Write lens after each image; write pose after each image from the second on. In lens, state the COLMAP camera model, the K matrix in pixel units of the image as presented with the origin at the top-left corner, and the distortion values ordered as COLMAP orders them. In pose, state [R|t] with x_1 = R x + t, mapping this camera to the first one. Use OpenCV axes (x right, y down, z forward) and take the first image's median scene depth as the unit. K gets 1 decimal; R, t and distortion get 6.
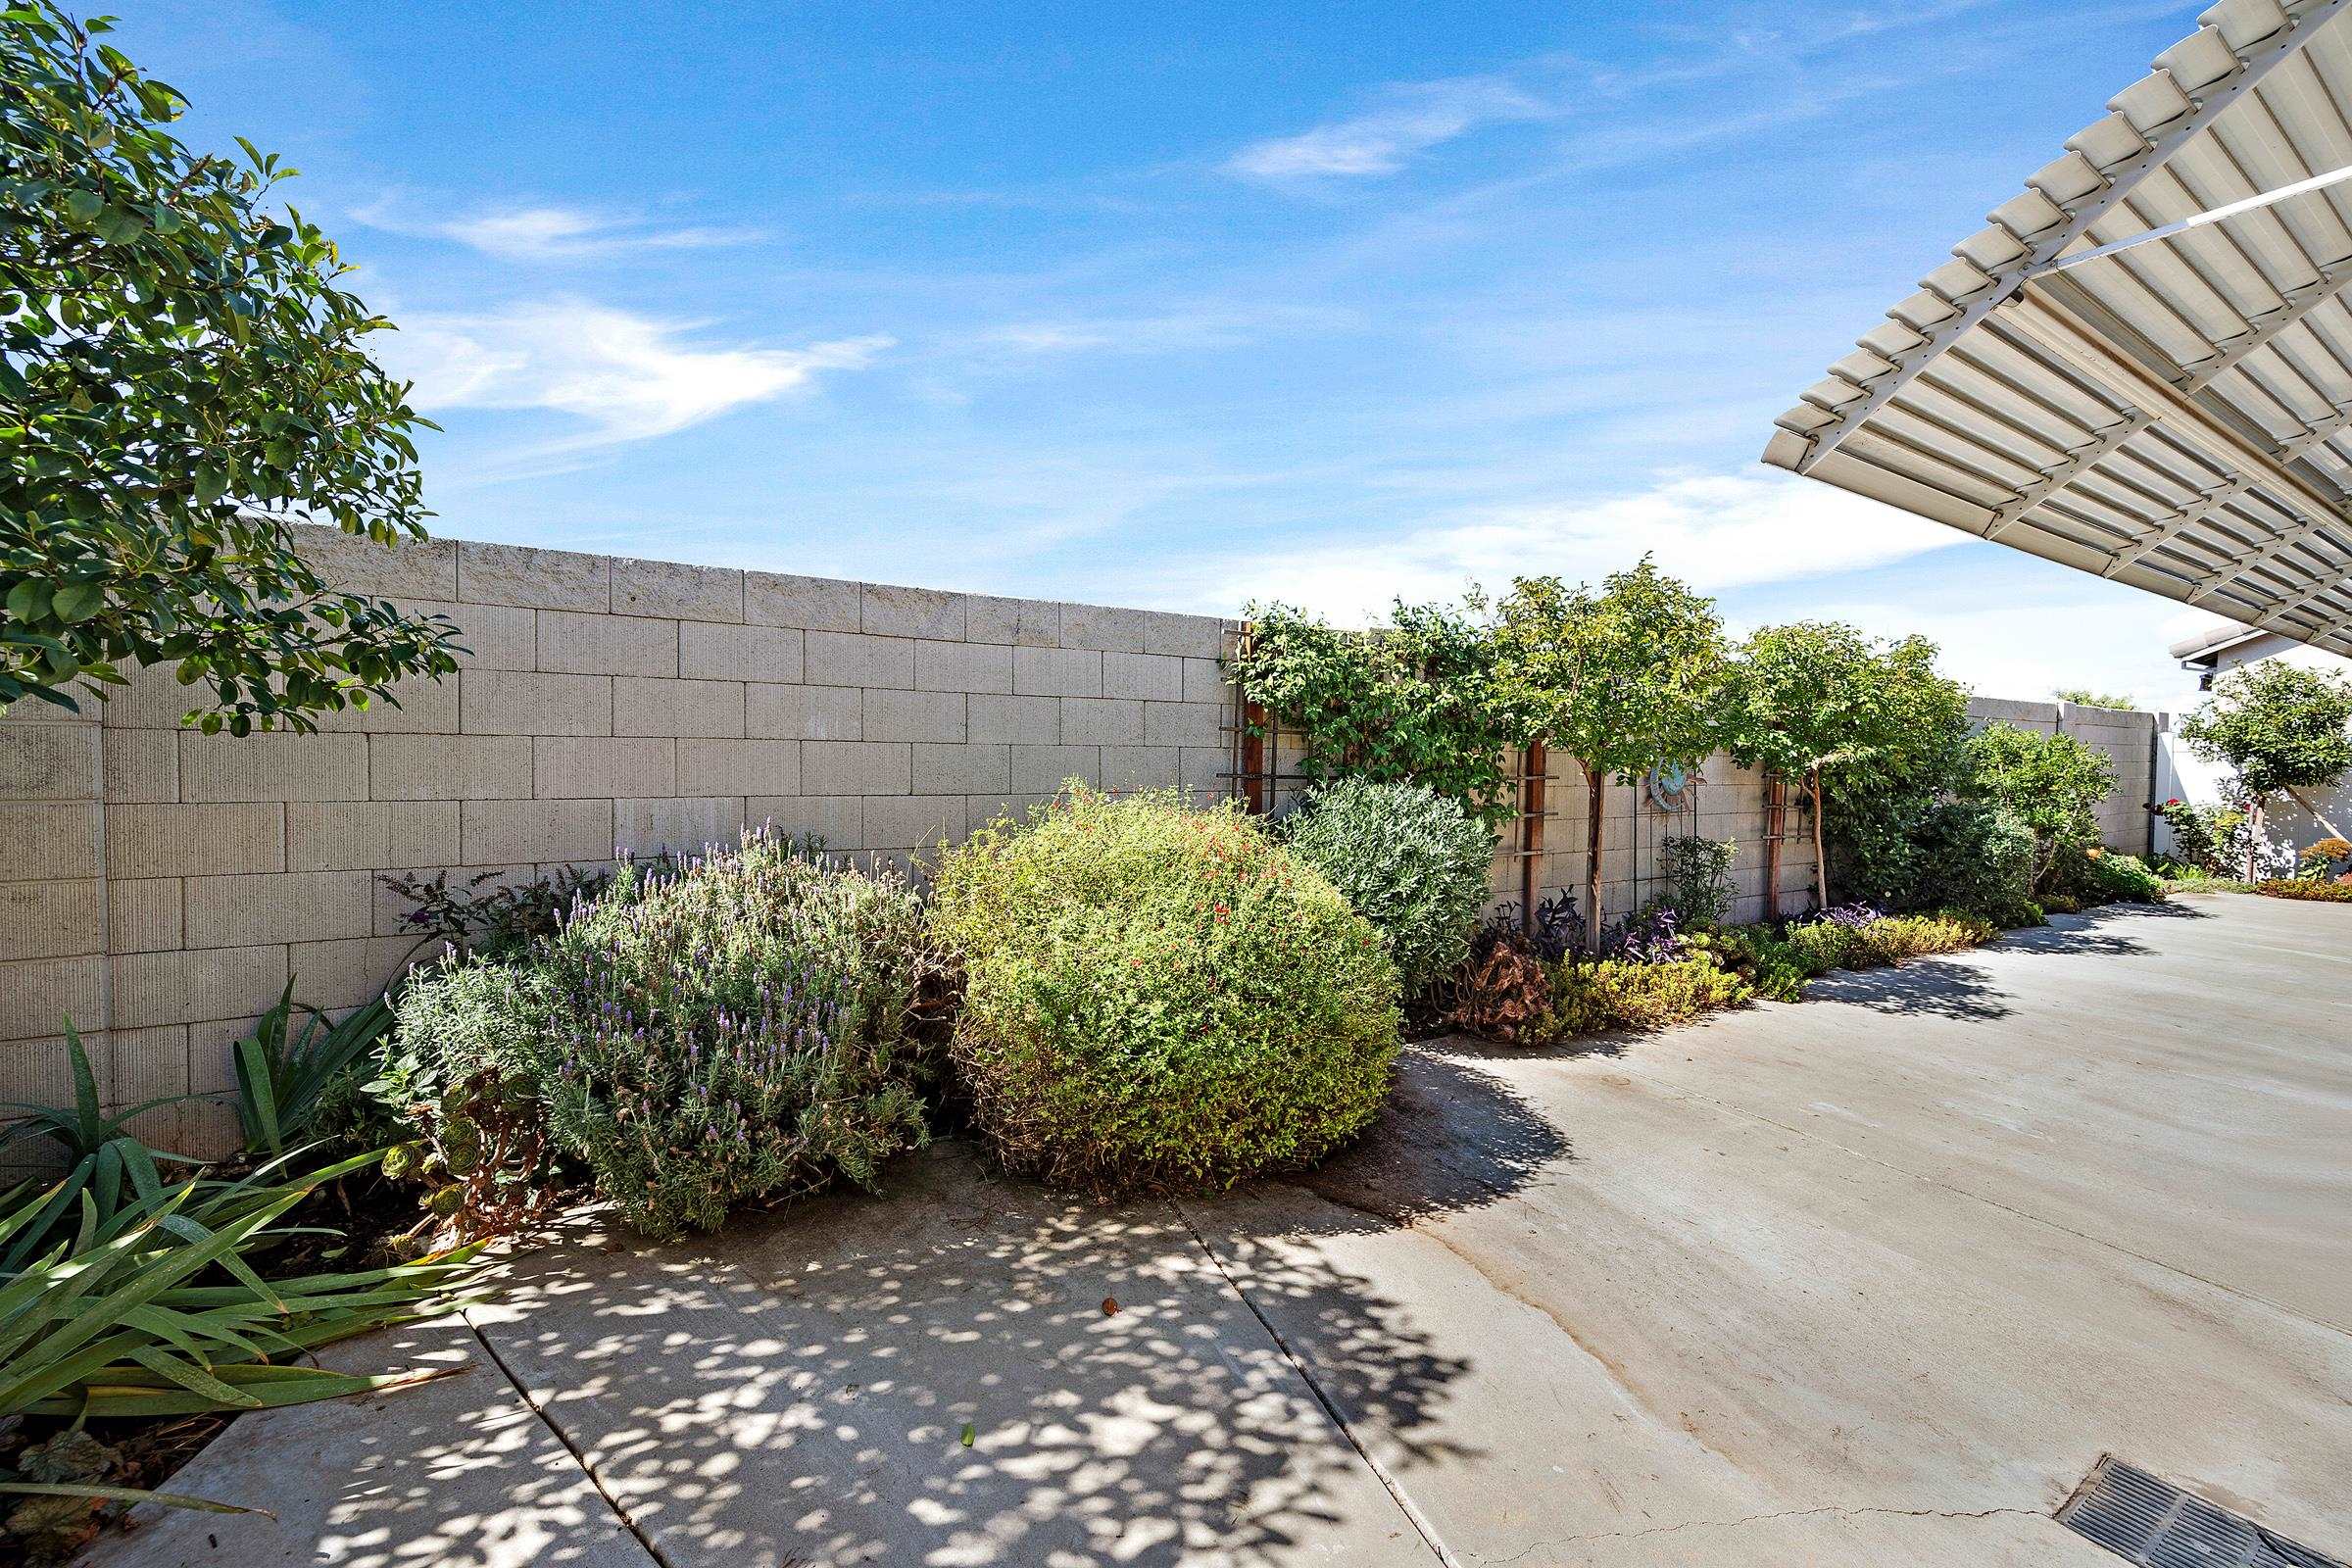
lens RADIAL K [[935.5, 0, 1172.1], [0, 935.5, 774.4], [0, 0, 1]] dist [-0.001442, 0.000001]
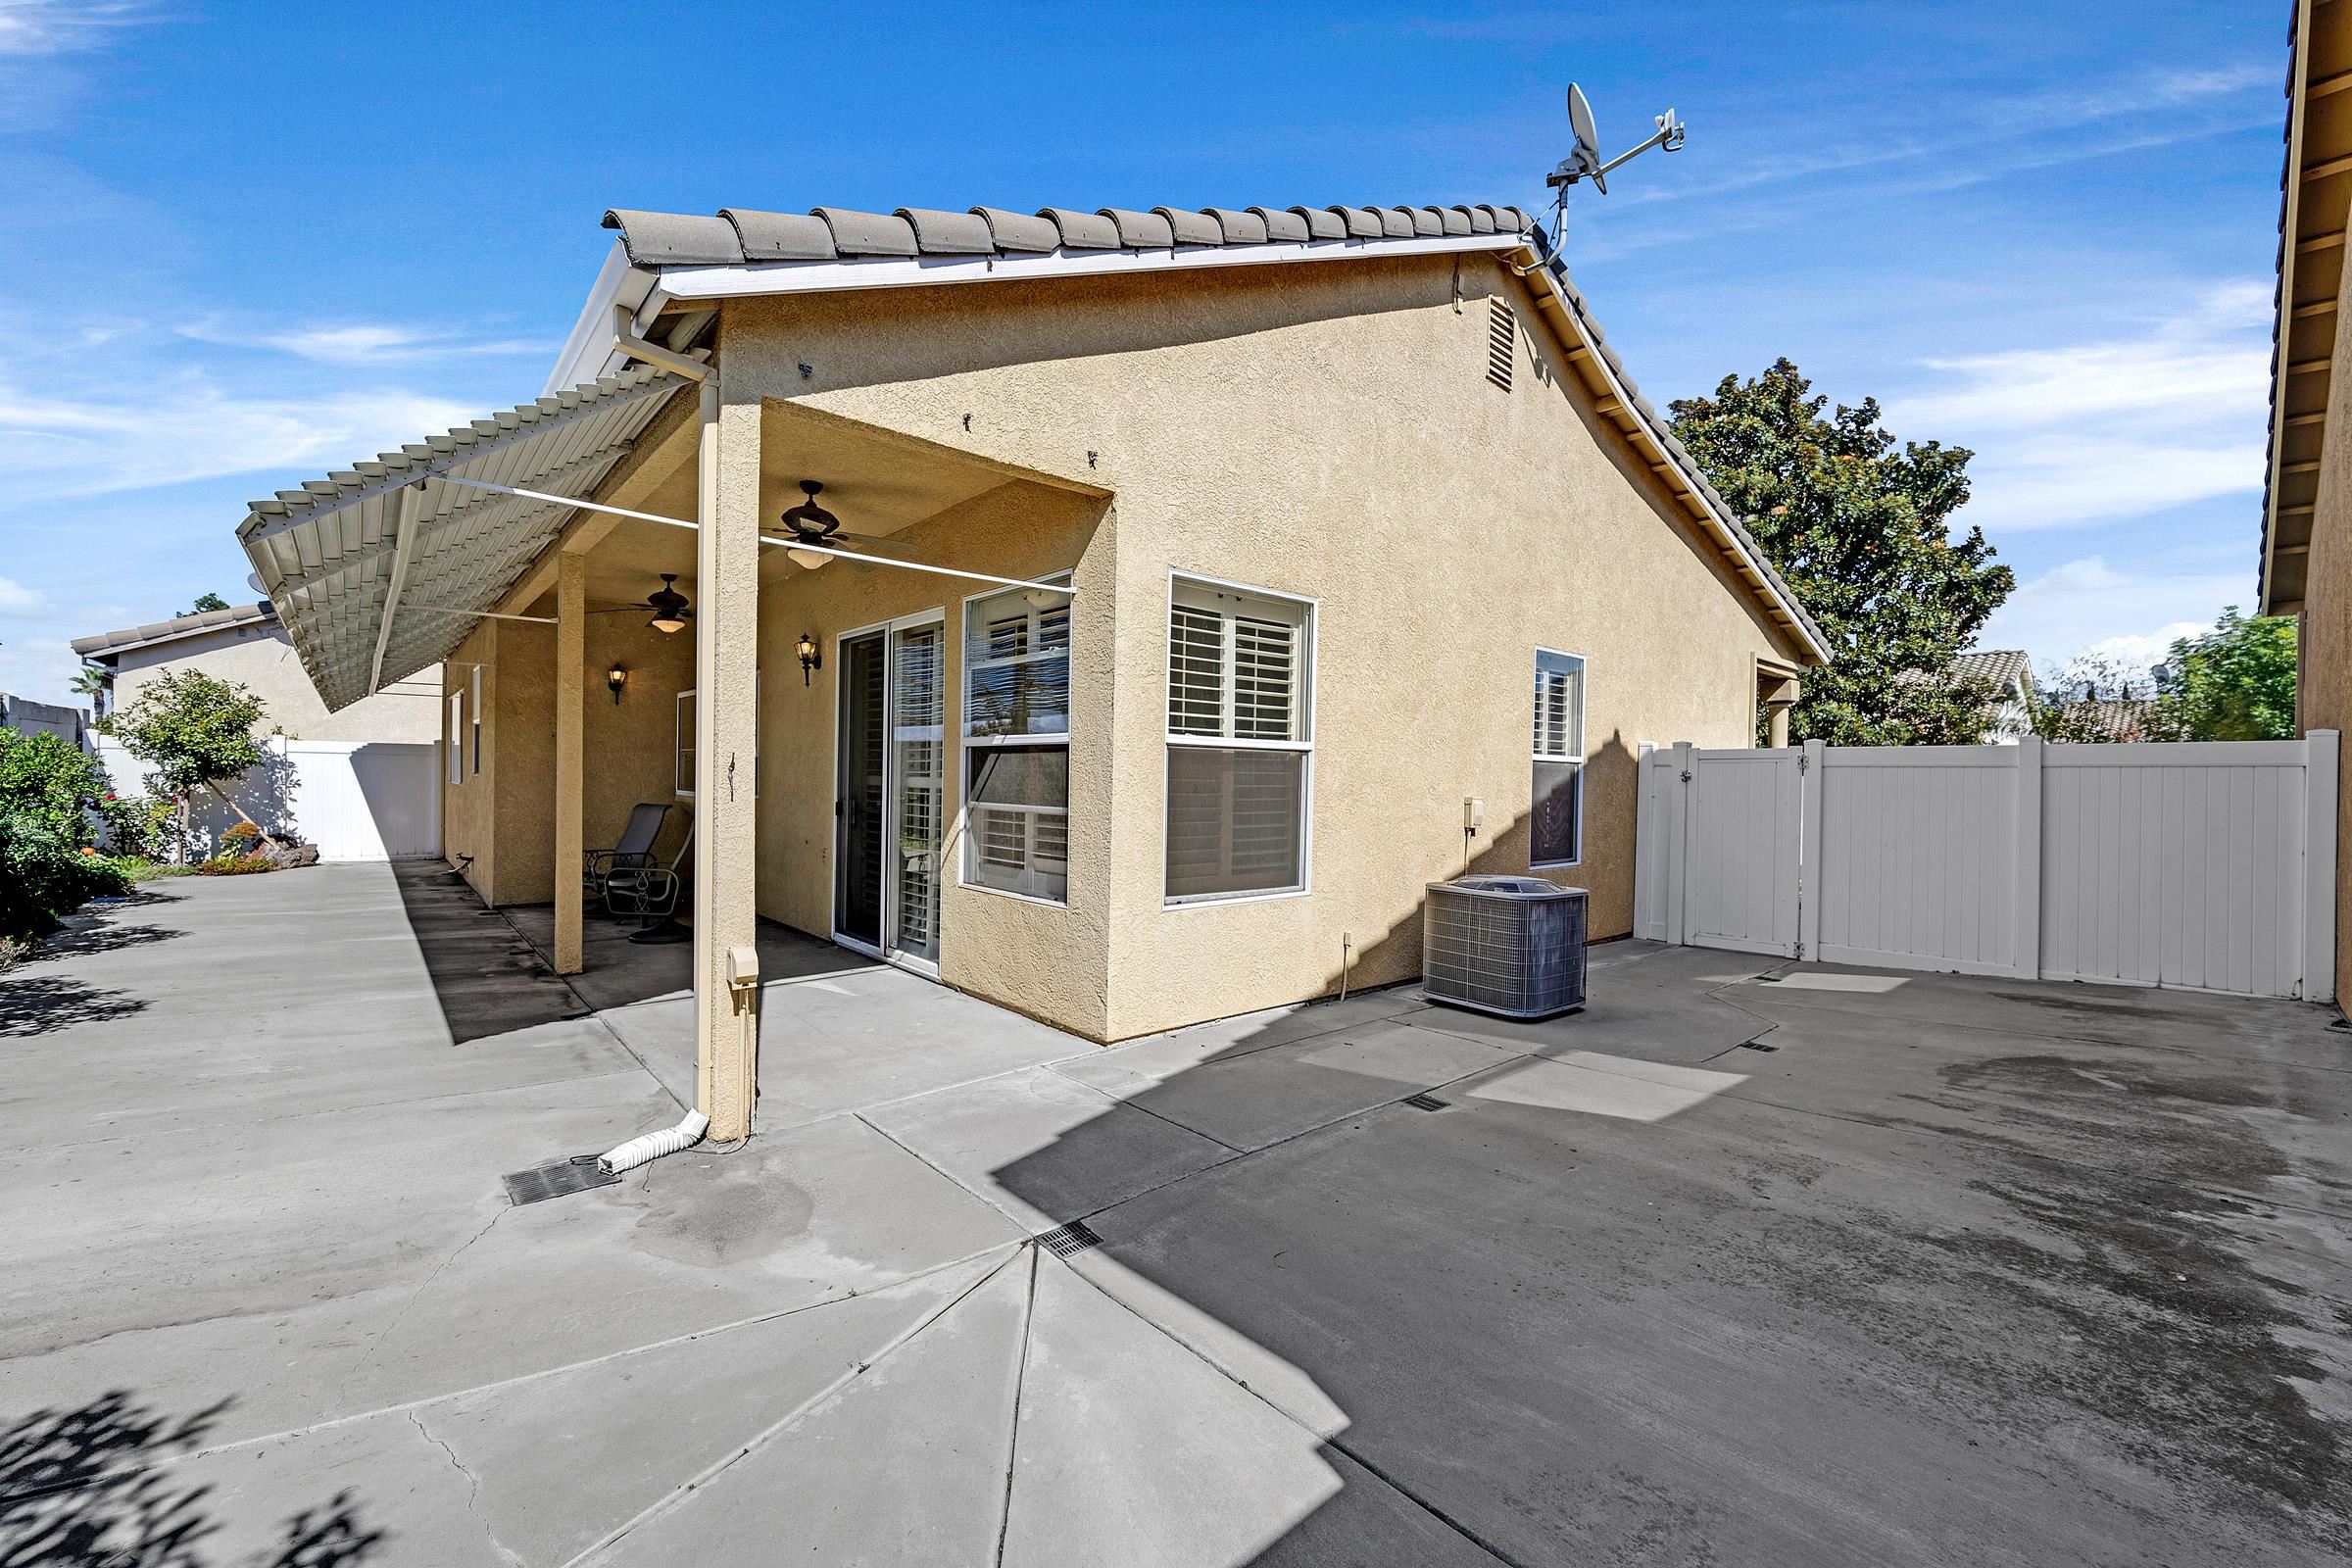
lens RADIAL K [[935.5, 0, 1172.1], [0, 935.5, 774.4], [0, 0, 1]] dist [-0.001442, 0.000001]
pose [[-0.167271, -0.014419, 0.985805, -0.659628], [0.002655, 0.999883, 0.015075, -0.038221], [-0.985907, 0.005139, -0.167213, 0.029830]]
